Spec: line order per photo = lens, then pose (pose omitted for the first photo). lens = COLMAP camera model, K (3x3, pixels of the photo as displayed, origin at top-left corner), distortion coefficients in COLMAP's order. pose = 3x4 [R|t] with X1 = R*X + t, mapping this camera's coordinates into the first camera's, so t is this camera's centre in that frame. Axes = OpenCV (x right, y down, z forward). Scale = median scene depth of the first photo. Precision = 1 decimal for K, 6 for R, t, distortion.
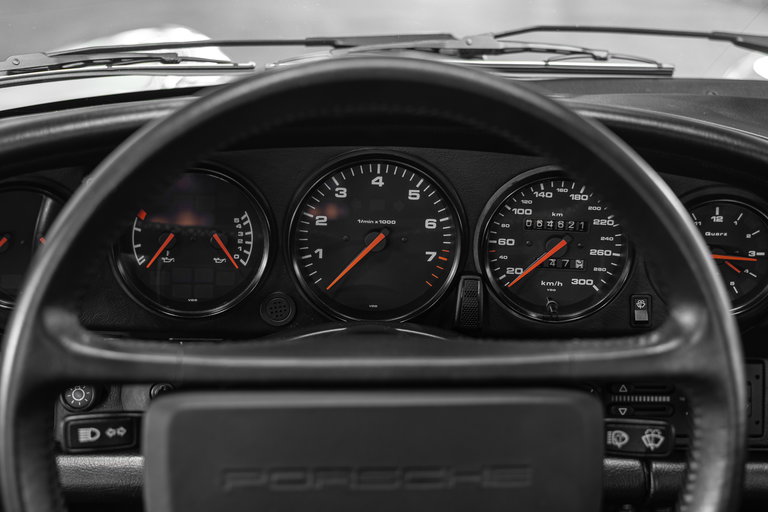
lens RADIAL K [[947.3, 0, 386.6], [0, 947.3, 257.9], [0, 0, 1]] dist [-0.008882, 0.000000]
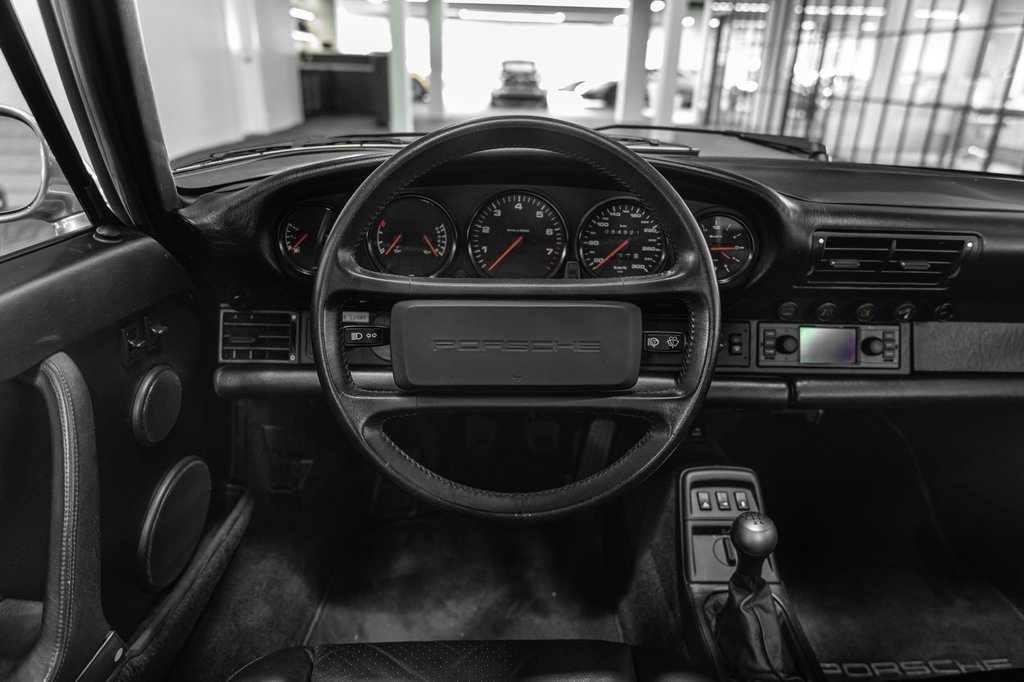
lens RADIAL K [[718.1, 0, 515.6], [0, 718.1, 378.4], [0, 0, 1]] dist [0.000444, -0.001006]
pose [[0.999749, 0.003804, -0.022087, 0.015104], [-0.003637, 0.999964, 0.007629, 0.221807], [0.022116, -0.007547, 0.999727, -0.308534]]
